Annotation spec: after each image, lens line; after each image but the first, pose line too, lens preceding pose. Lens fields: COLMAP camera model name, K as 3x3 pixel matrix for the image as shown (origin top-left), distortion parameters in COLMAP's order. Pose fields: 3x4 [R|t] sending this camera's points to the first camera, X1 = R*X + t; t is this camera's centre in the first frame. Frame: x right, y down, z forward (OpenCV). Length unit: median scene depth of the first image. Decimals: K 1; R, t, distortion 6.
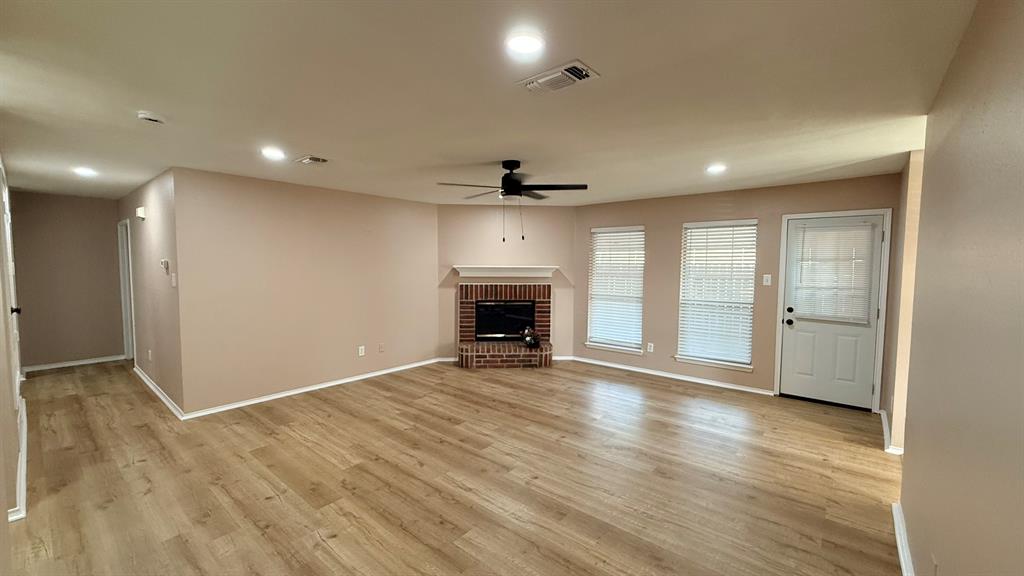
lens RADIAL K [[409.3, 0, 512.0], [0, 409.3, 288.0], [0, 0, 1]] dist [0.000132, 0.000105]
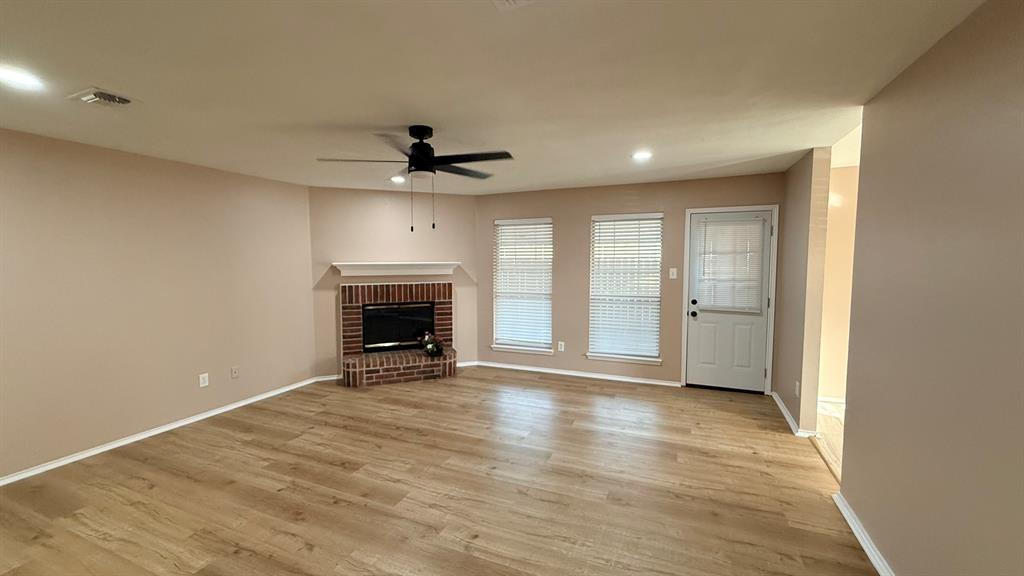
lens RADIAL K [[409.3, 0, 512.0], [0, 409.3, 288.0], [0, 0, 1]] dist [0.000132, 0.000105]
pose [[0.955596, -0.029916, 0.293159, -0.052700], [0.026918, 0.999536, 0.014259, -0.008148], [-0.293449, -0.005734, 0.955957, 0.145873]]
